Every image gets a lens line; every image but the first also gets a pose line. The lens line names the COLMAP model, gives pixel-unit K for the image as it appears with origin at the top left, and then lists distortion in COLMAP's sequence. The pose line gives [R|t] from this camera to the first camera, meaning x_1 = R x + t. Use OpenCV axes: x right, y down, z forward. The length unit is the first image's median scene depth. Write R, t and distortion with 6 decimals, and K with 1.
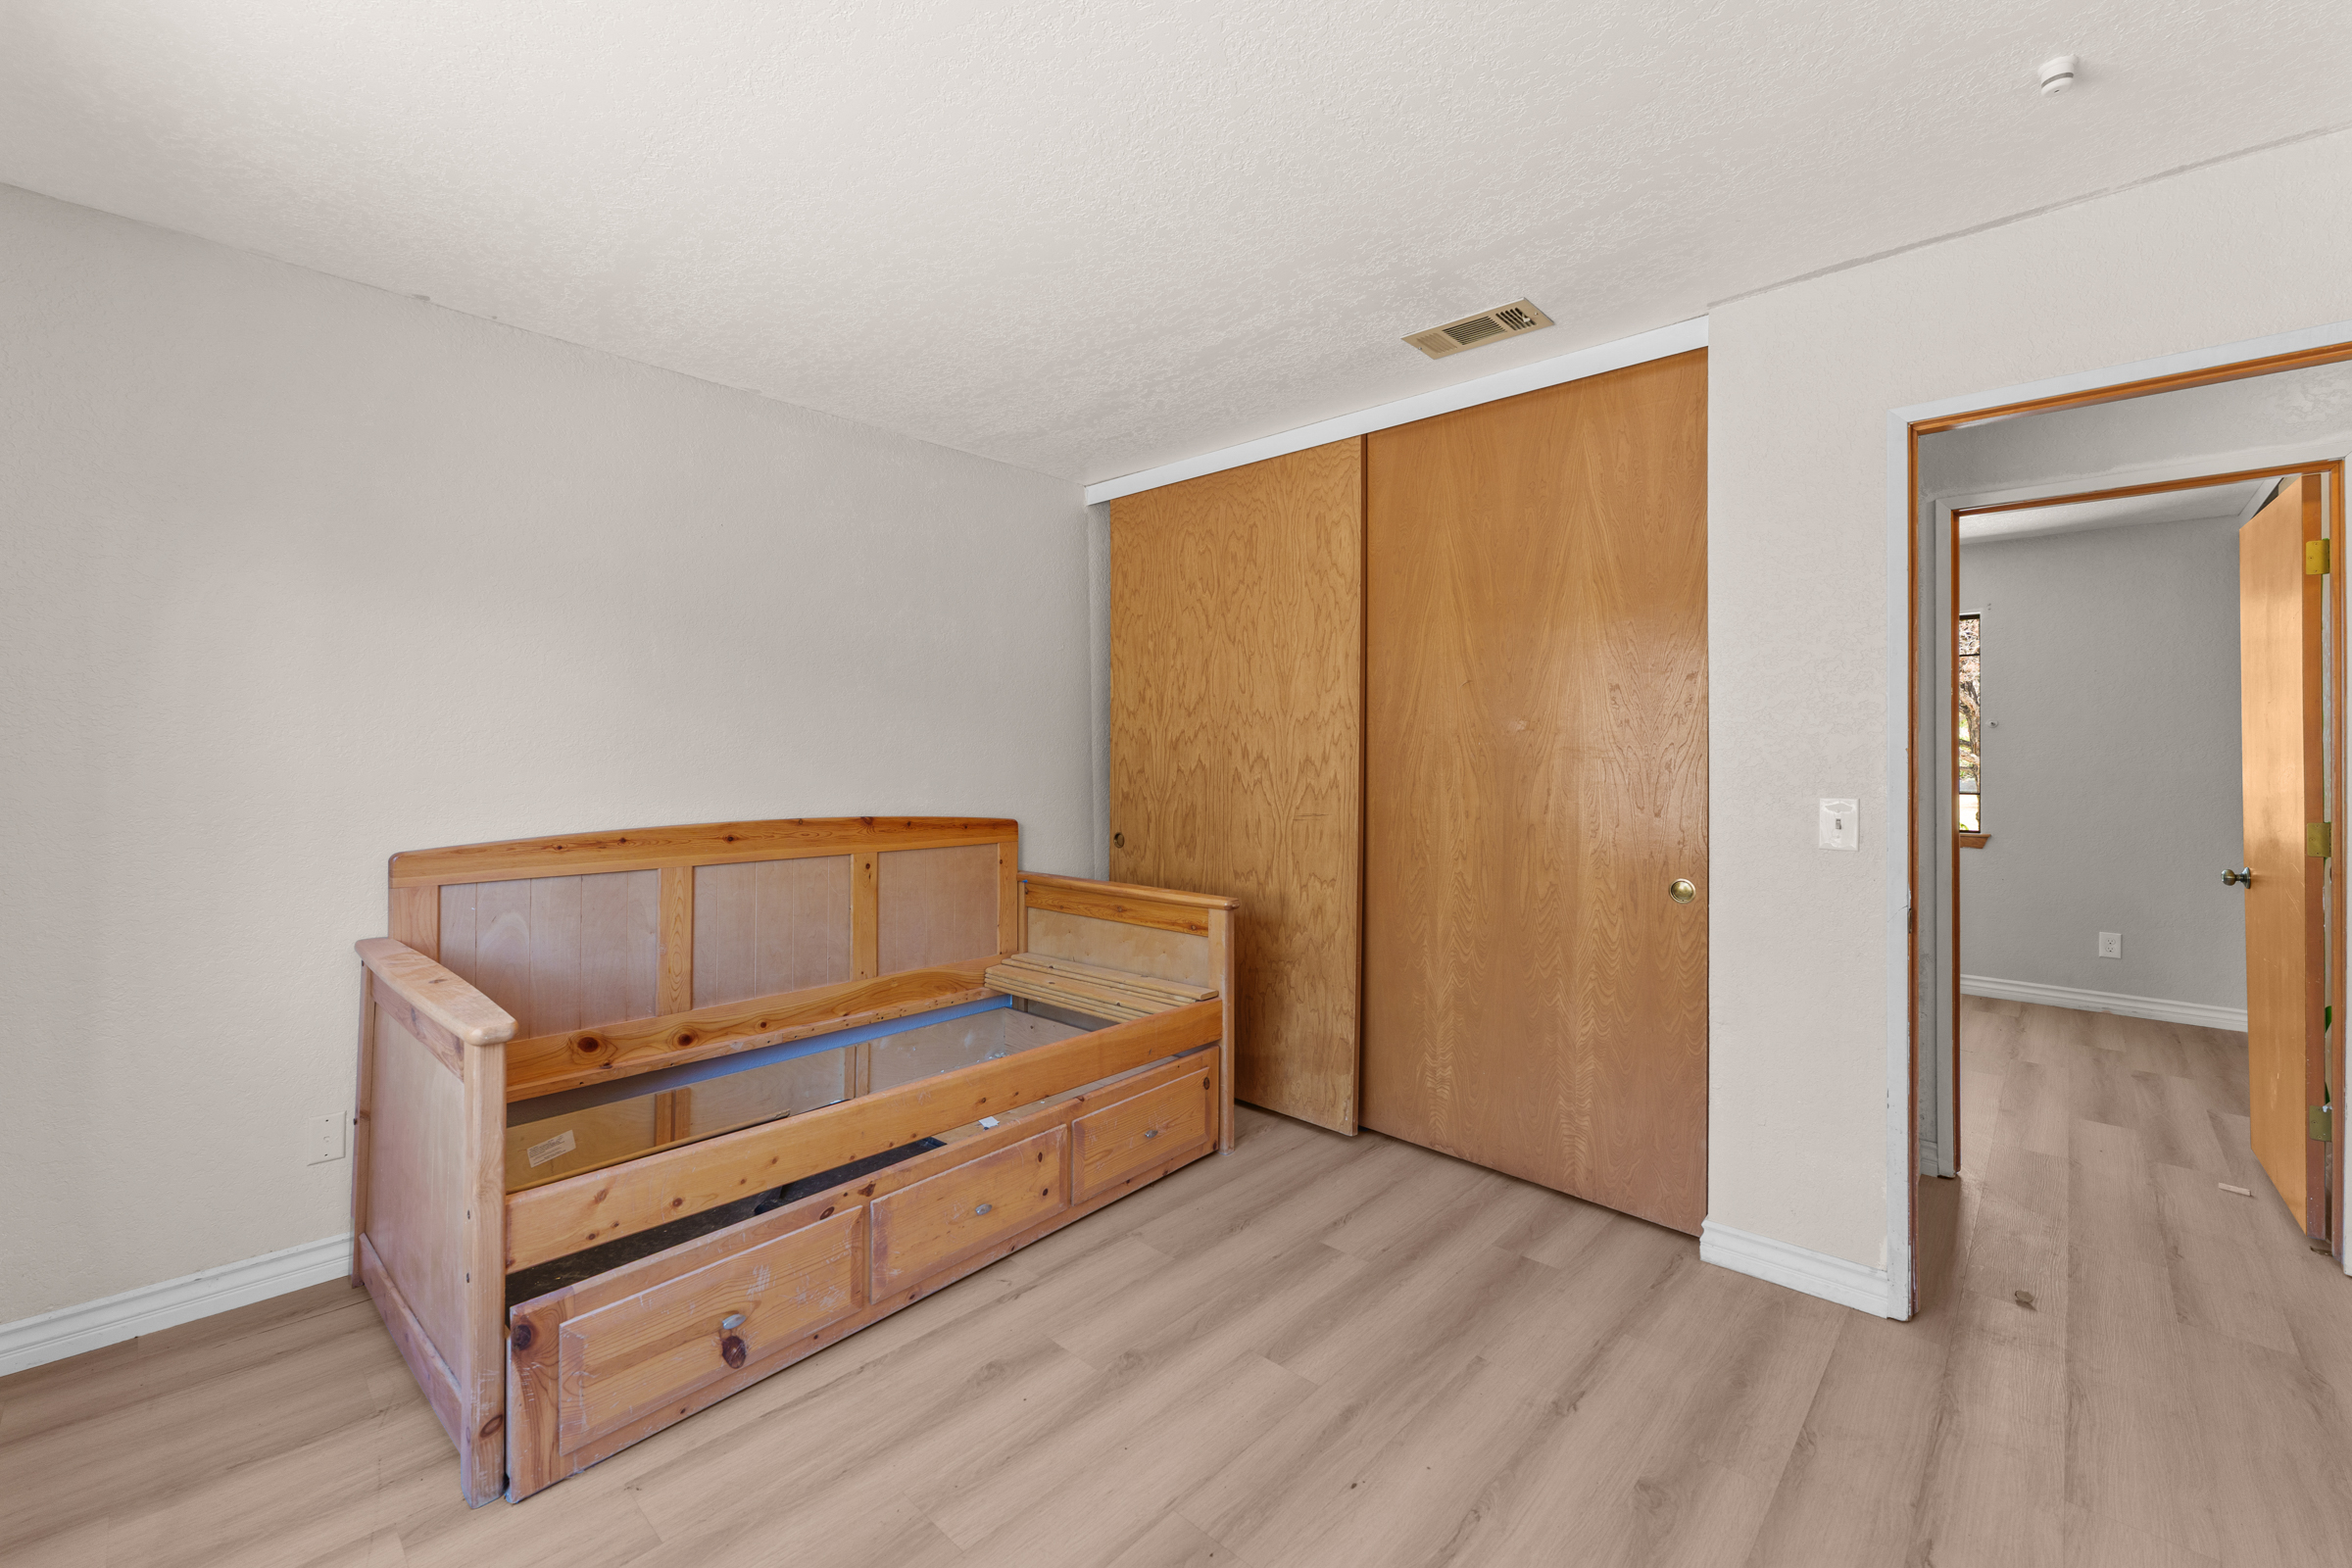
lens RADIAL K [[936.8, 0, 1192.2], [0, 936.8, 760.4], [0, 0, 1]] dist [0.000722, 0.000058]
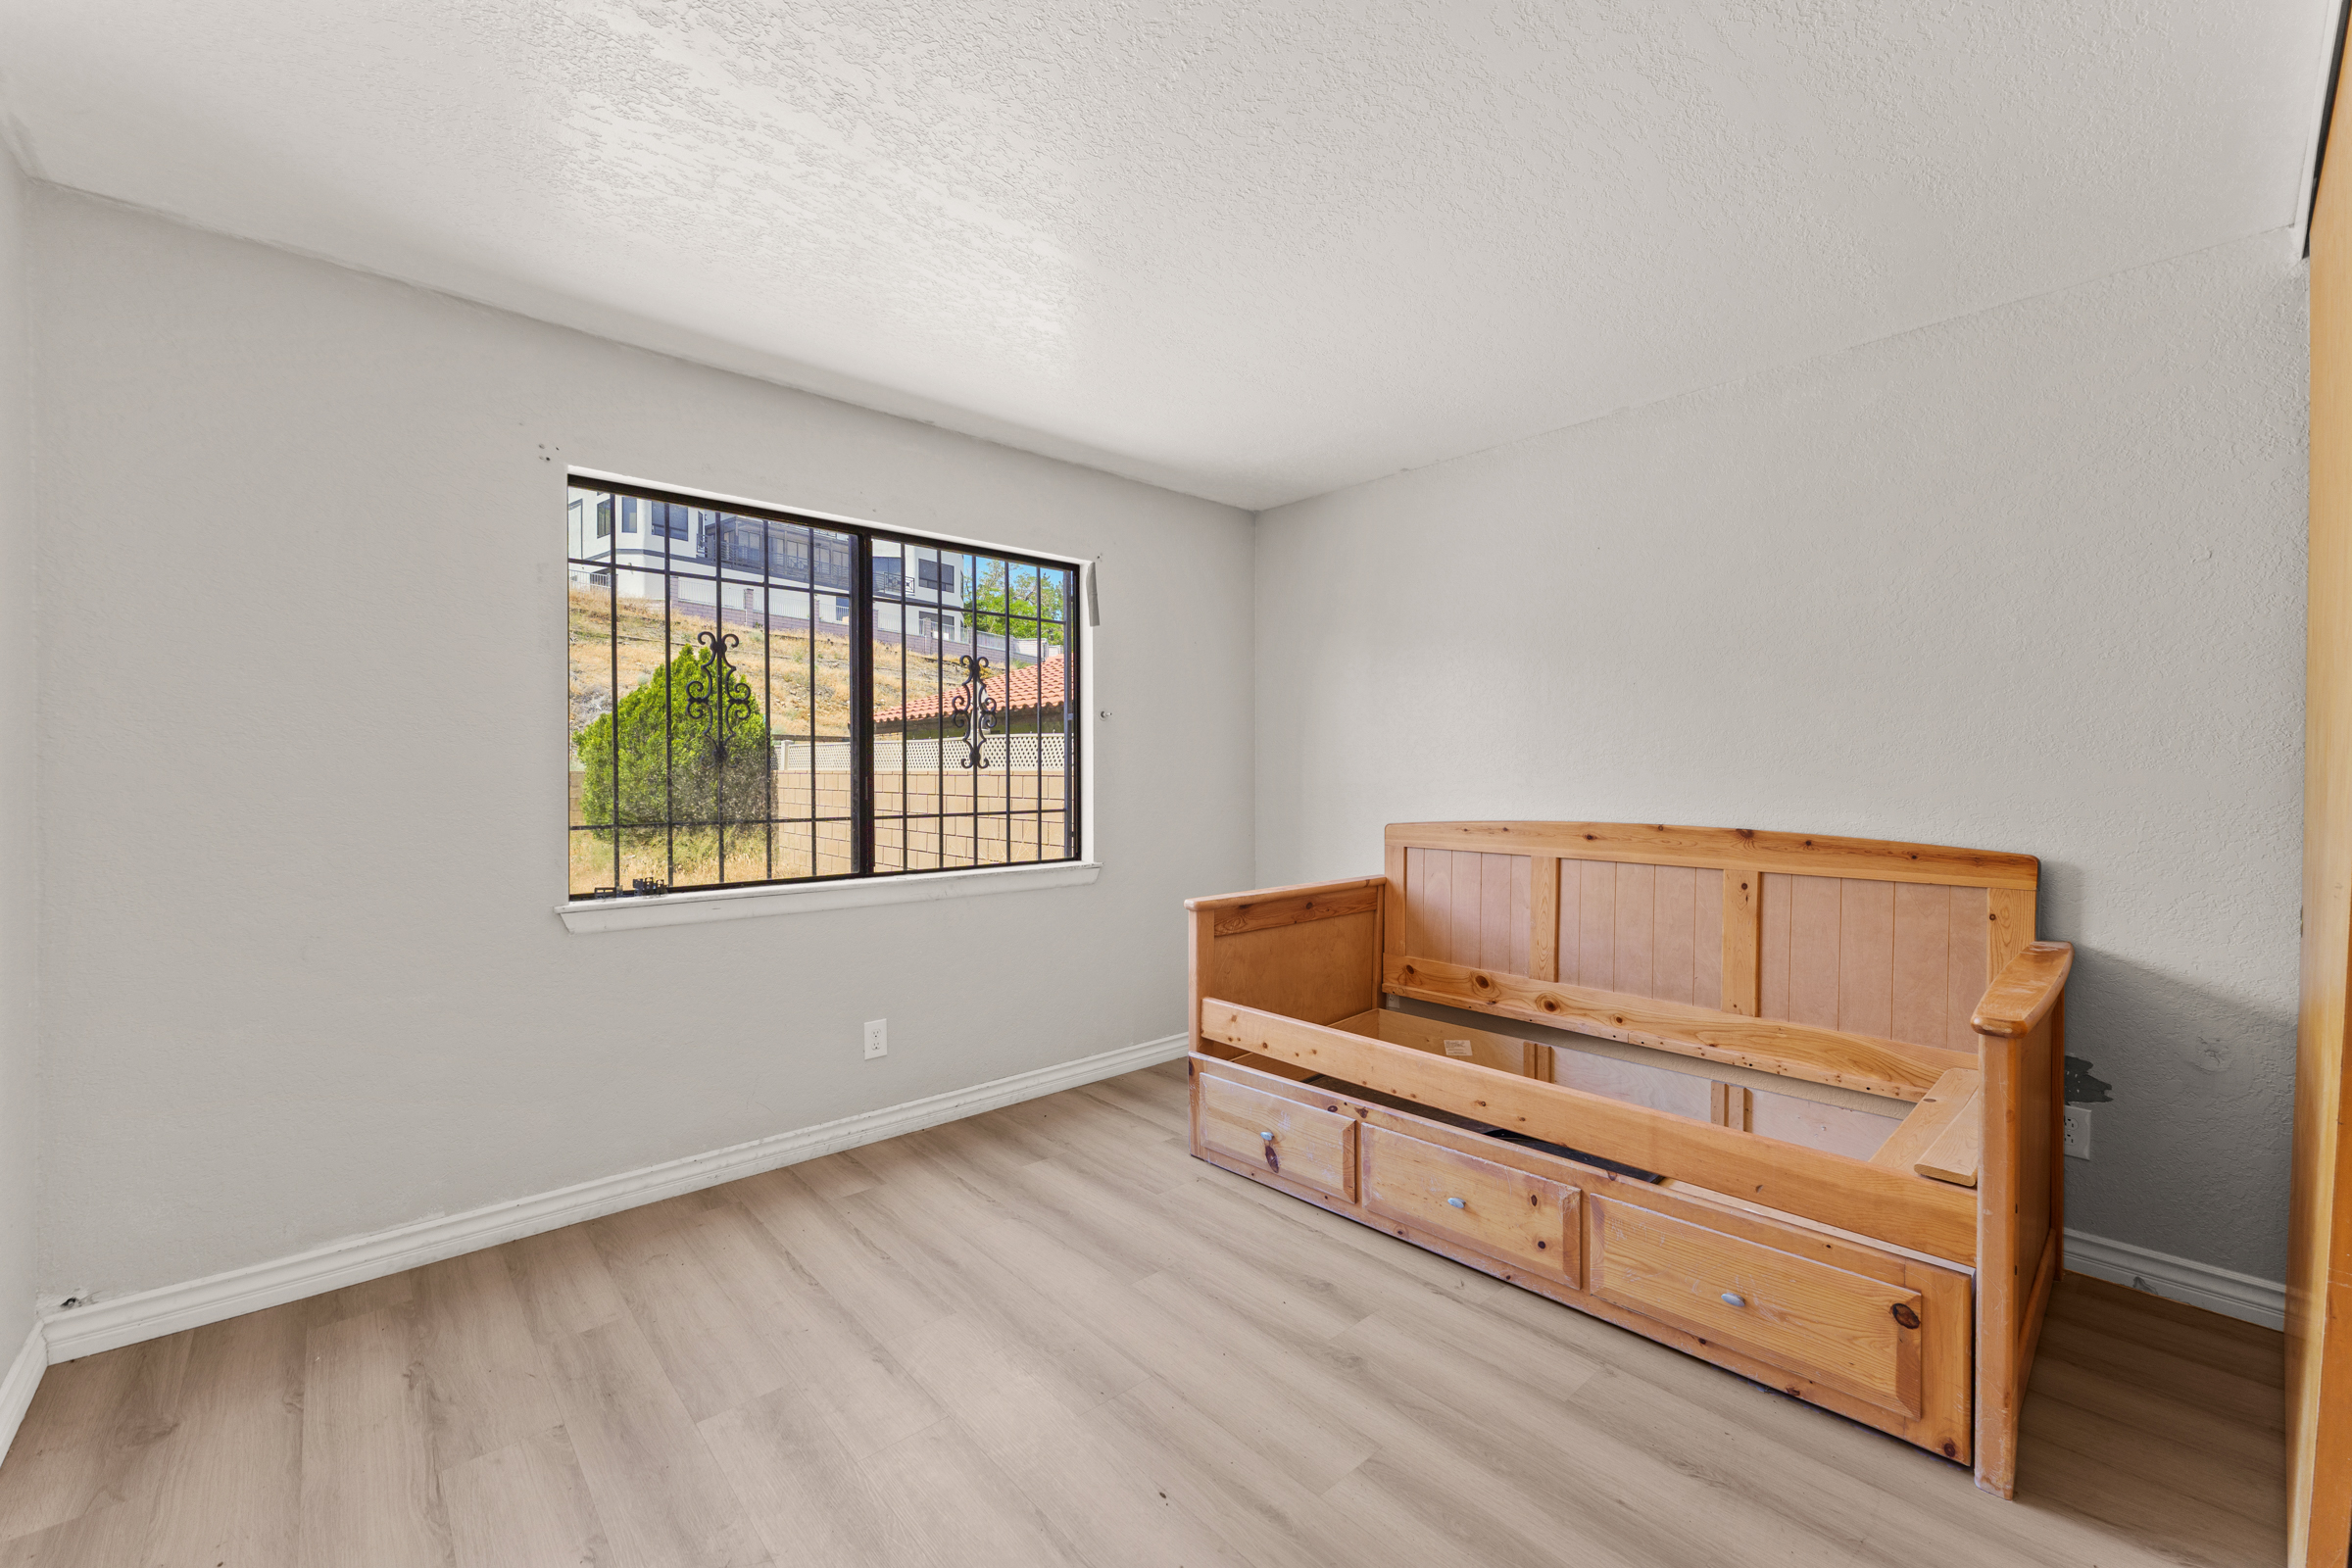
lens RADIAL K [[936.8, 0, 1171.1], [0, 936.8, 784.3], [0, 0, 1]] dist [0.000722, 0.000058]
pose [[-0.080664, 0.006117, -0.996723, 0.698108], [-0.005237, 0.999965, 0.006561, 0.019081], [0.996728, 0.005749, -0.080629, 0.665240]]
